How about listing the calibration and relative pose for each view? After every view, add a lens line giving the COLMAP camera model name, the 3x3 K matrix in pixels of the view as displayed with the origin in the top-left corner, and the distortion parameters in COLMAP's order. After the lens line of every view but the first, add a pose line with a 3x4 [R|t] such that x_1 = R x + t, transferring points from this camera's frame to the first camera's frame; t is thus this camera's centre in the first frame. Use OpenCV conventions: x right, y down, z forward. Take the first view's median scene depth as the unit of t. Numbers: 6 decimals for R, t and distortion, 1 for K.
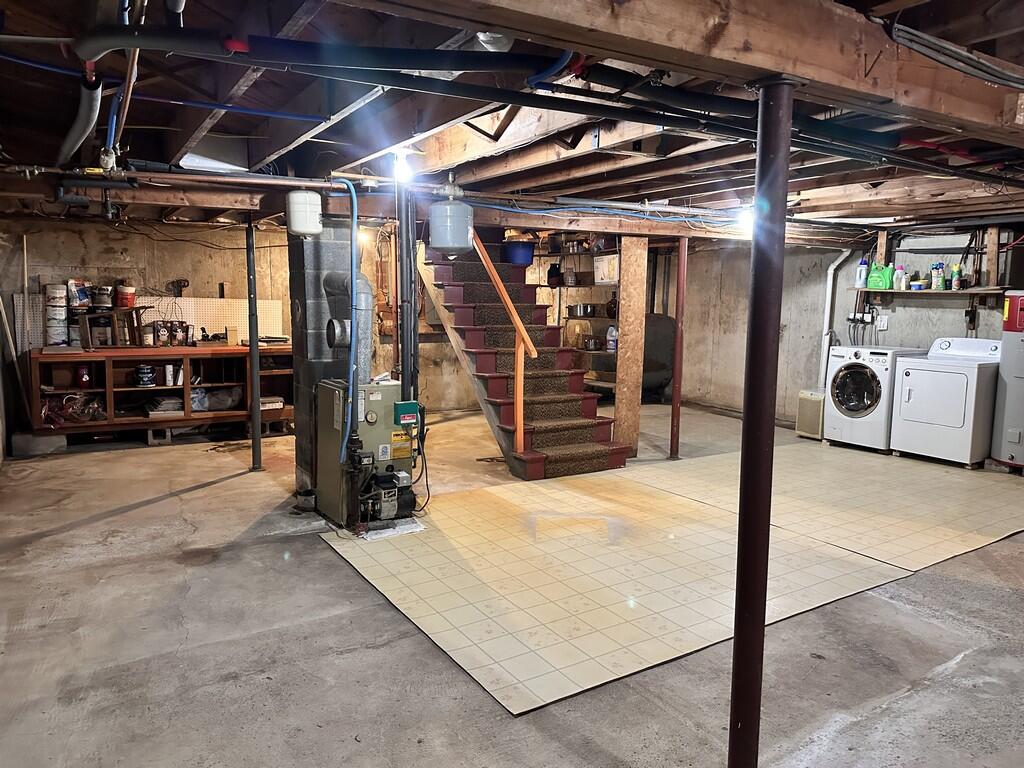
lens RADIAL K [[727.5, 0, 516.8], [0, 727.5, 382.2], [0, 0, 1]] dist [0.073909, -0.088130]
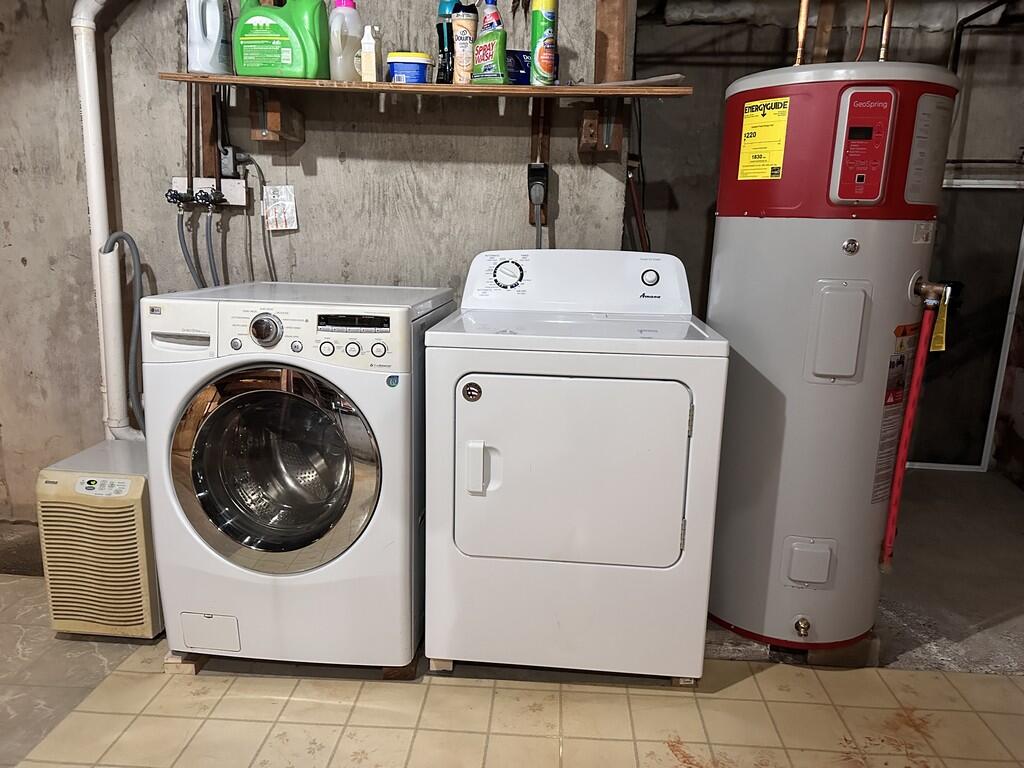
lens RADIAL K [[727.5, 0, 516.8], [0, 727.5, 382.2], [0, 0, 1]] dist [0.073909, -0.088130]
pose [[0.600422, -0.170197, 0.781362, 0.315805], [0.082257, 0.985051, 0.151356, -0.049230], [-0.795442, -0.026604, 0.605446, 0.776458]]
